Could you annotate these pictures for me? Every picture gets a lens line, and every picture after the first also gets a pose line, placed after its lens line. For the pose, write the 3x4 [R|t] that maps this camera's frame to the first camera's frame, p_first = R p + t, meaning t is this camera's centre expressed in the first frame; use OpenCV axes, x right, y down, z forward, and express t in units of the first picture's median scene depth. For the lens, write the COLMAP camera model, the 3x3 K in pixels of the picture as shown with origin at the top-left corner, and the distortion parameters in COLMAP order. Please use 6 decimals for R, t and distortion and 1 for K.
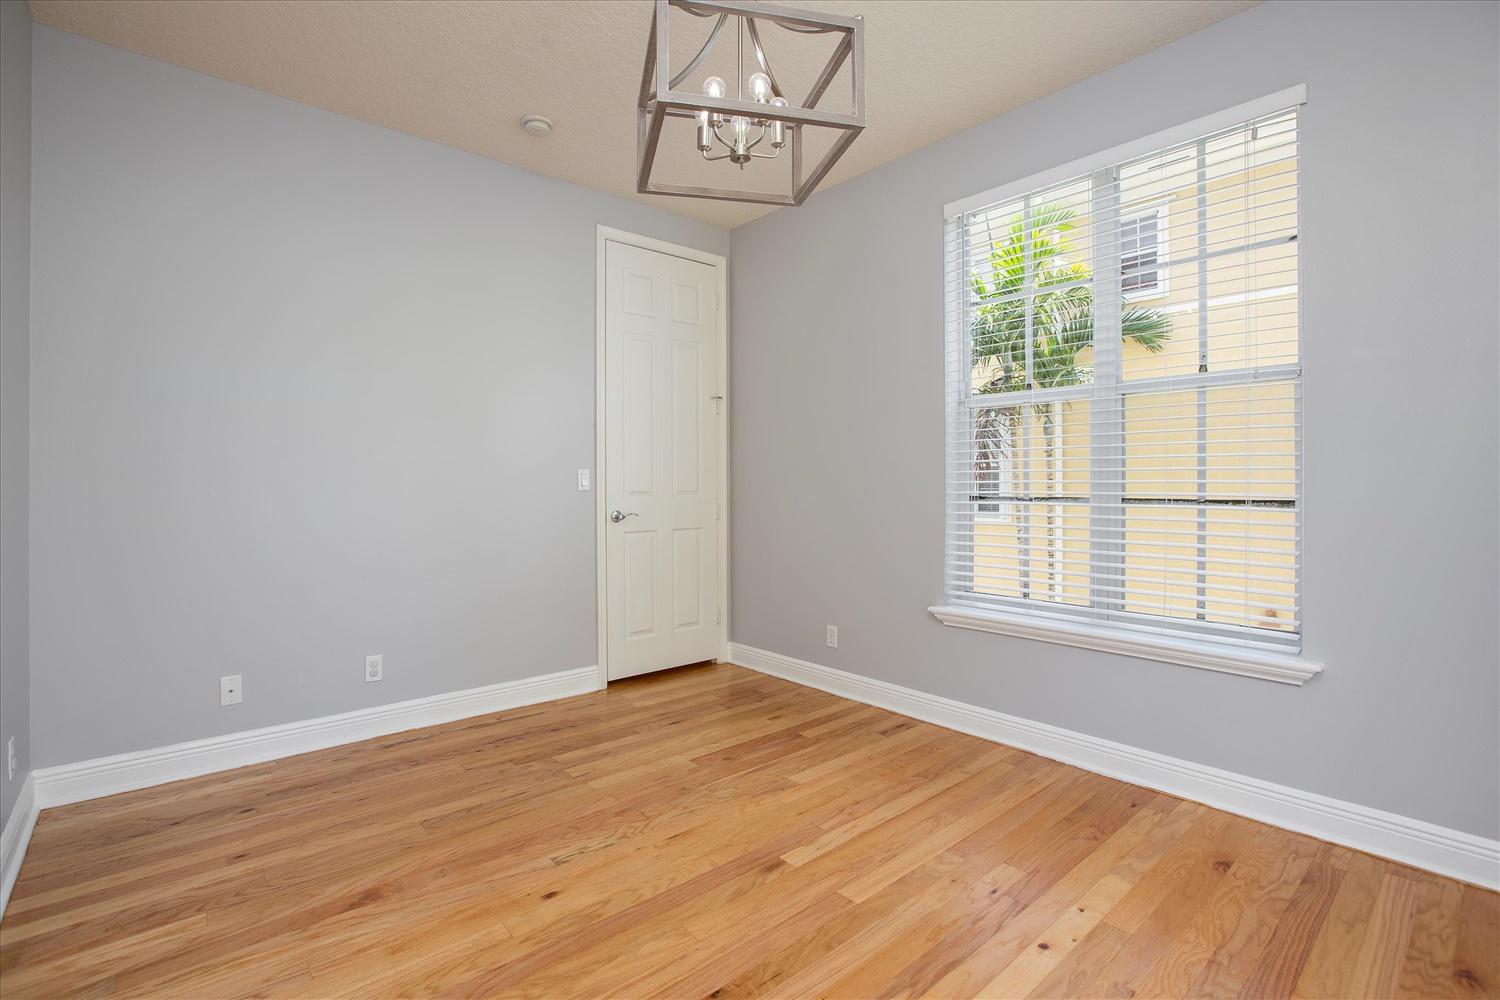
lens RADIAL K [[700.4, 0, 731.5], [0, 700.4, 486.7], [0, 0, 1]] dist [-0.051908, 0.021960]
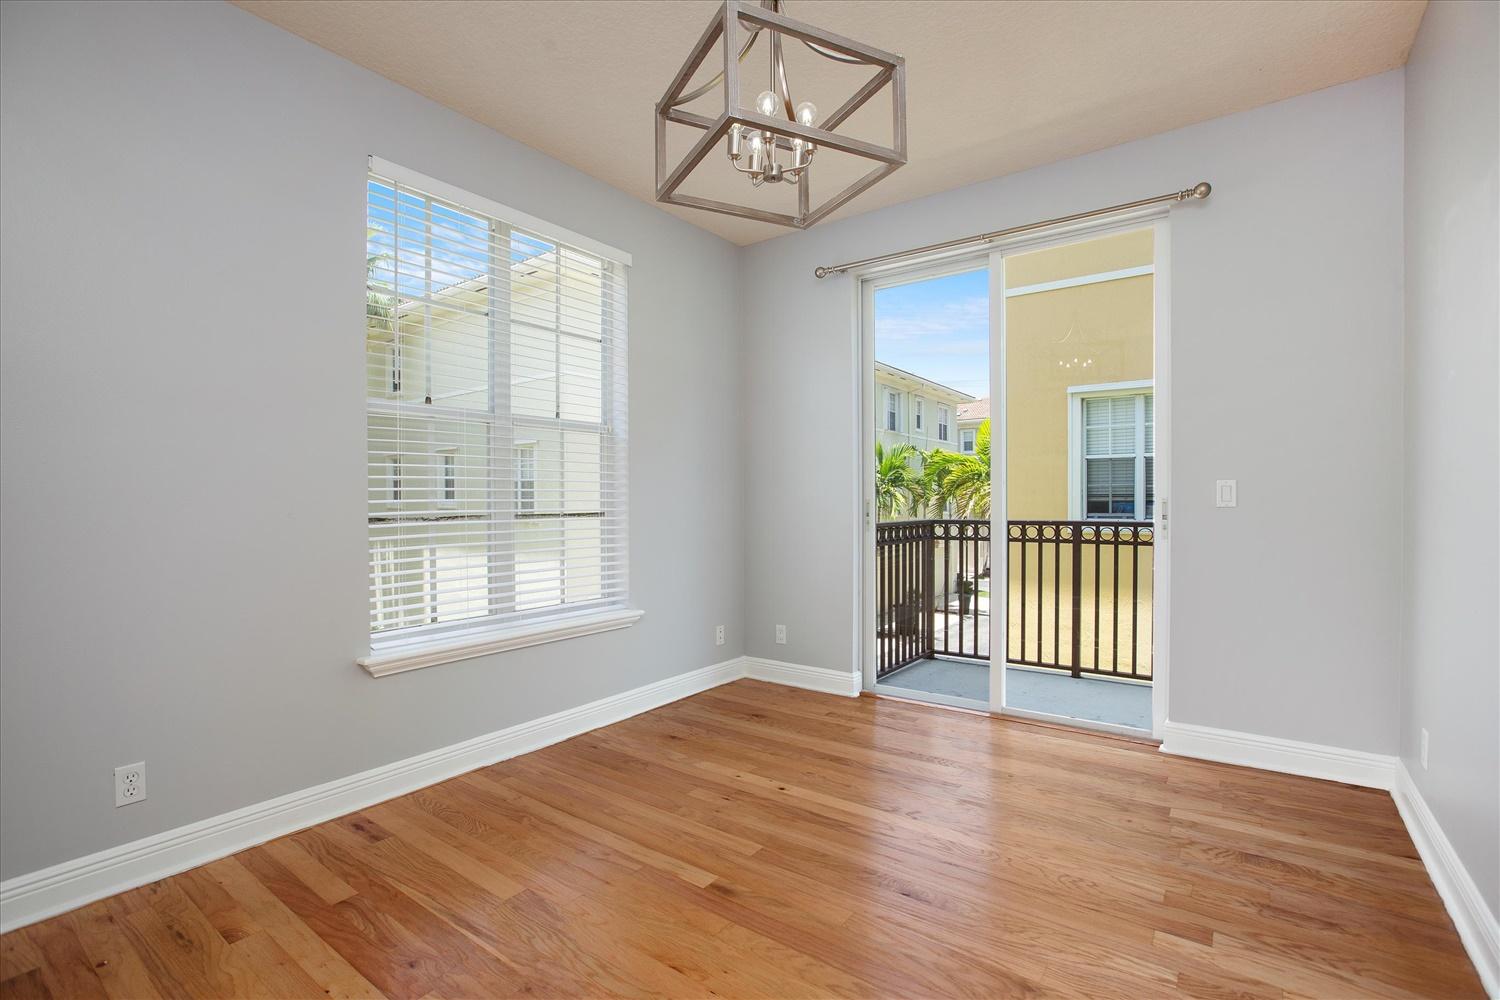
lens RADIAL K [[725.7, 0, 745.5], [0, 725.7, 512.7], [0, 0, 1]] dist [0.001803, -0.000806]
pose [[-0.251453, -0.015856, 0.967740, -0.779063], [0.006624, 0.999814, 0.018102, -0.005914], [-0.967847, 0.010962, -0.251301, 1.008905]]
